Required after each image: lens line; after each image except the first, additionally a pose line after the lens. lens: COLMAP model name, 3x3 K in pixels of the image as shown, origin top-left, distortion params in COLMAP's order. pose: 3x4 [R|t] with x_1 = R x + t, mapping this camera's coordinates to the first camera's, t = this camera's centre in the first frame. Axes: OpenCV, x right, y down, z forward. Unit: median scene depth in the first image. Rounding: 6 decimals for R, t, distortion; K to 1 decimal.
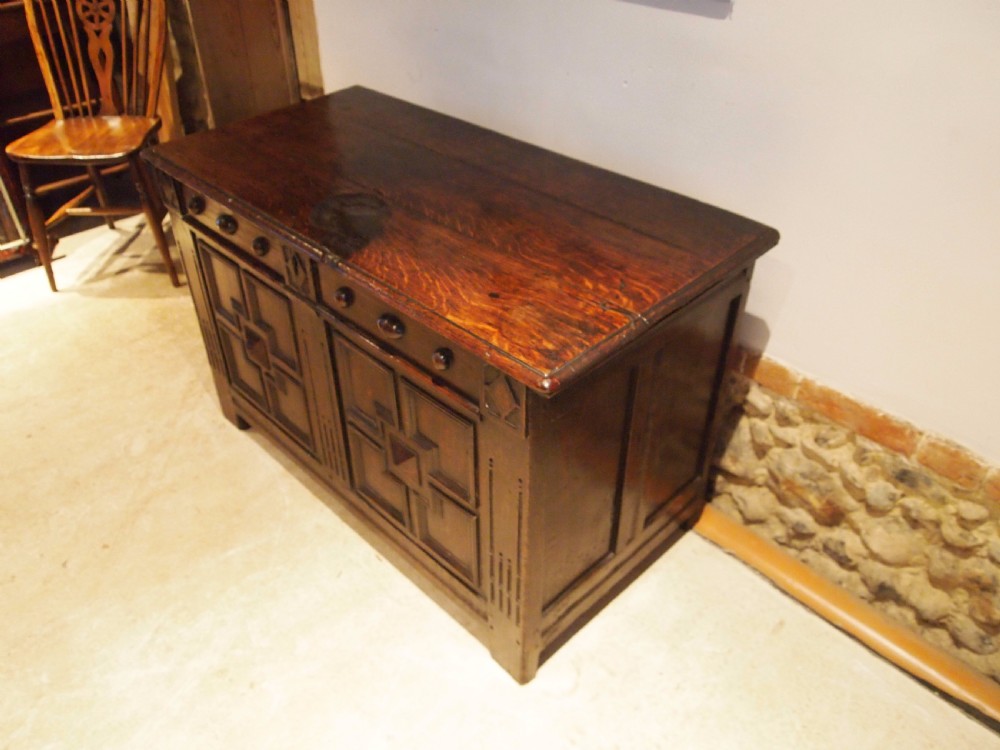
lens RADIAL K [[794.6, 0, 501.8], [0, 794.6, 373.8], [0, 0, 1]] dist [-0.044109, -0.002017]
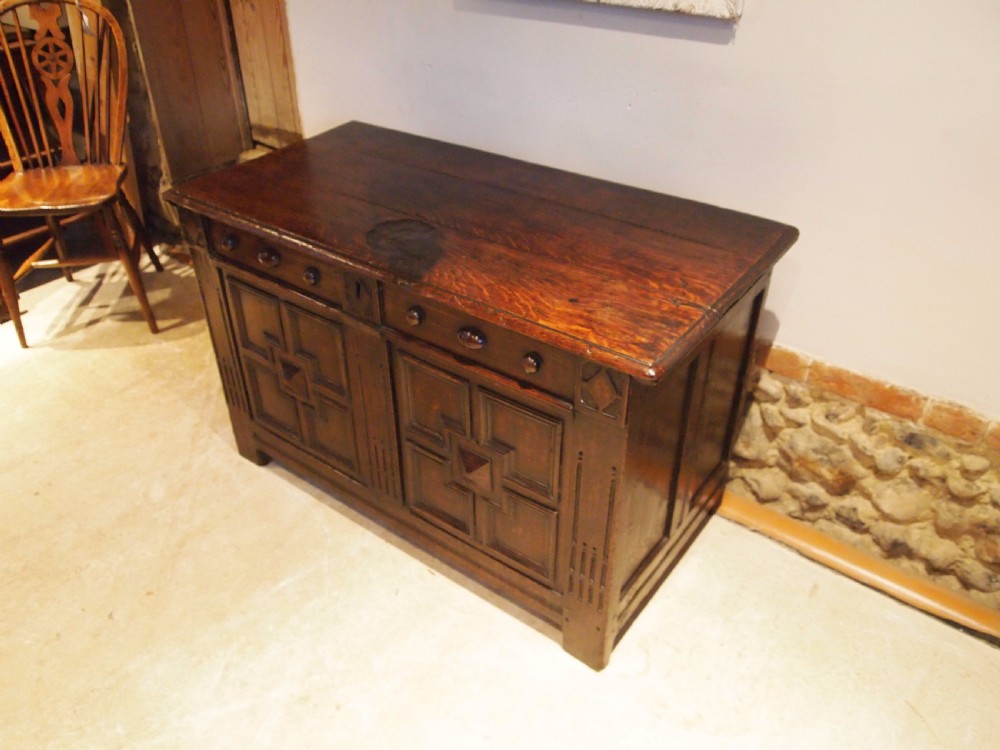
lens RADIAL K [[794.6, 0, 502.7], [0, 794.6, 373.6], [0, 0, 1]] dist [-0.044109, -0.002017]
pose [[0.988863, -0.084756, 0.122334, -0.180706], [0.089563, 0.995389, -0.034337, 0.021425], [-0.118860, 0.044911, 0.991895, -0.043866]]
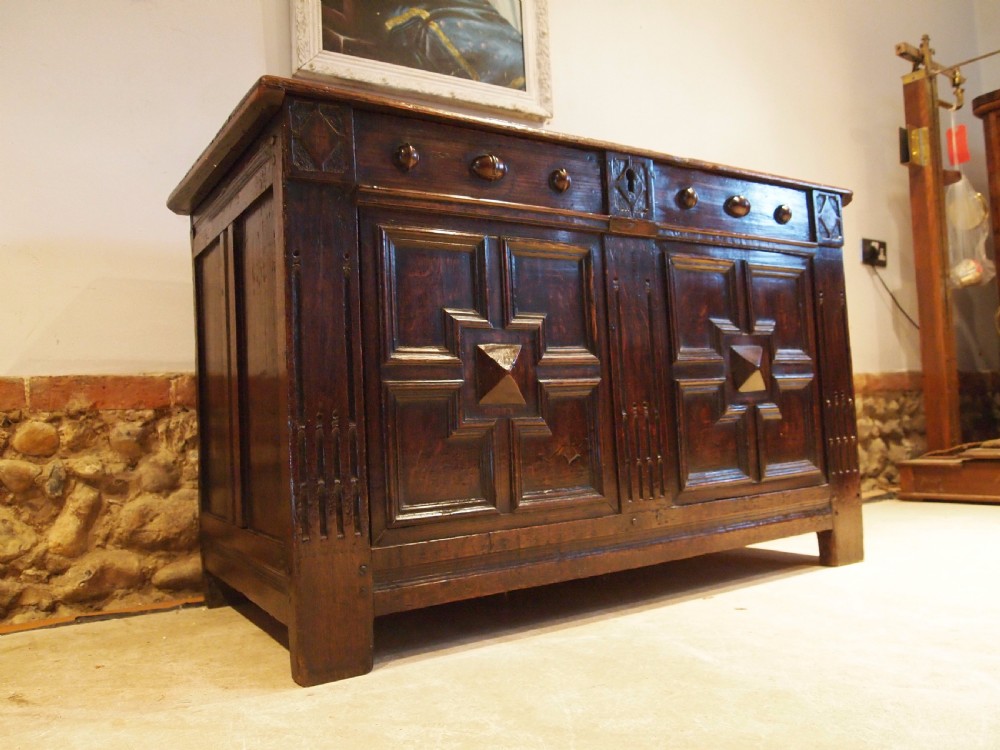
lens RADIAL K [[794.6, 0, 497.5], [0, 794.6, 379.0], [0, 0, 1]] dist [-0.044109, -0.002017]
pose [[0.217875, 0.042407, 0.975055, -1.009391], [0.622699, 0.763247, -0.172337, 0.086442], [-0.751516, 0.644714, 0.139886, 0.984901]]
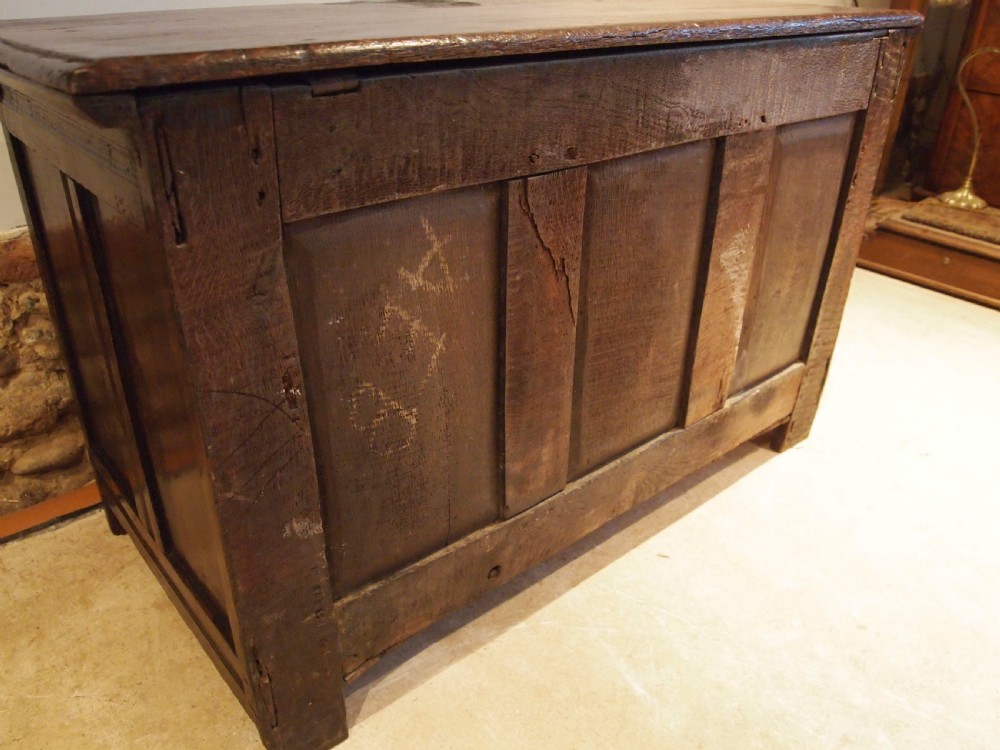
lens RADIAL K [[794.6, 0, 500.8], [0, 794.6, 379.7], [0, 0, 1]] dist [-0.044109, -0.002017]
pose [[0.062544, -0.494224, 0.867082, -0.799770], [0.580385, 0.724791, 0.371256, -0.225581], [-0.811937, 0.480022, 0.332172, 0.850703]]
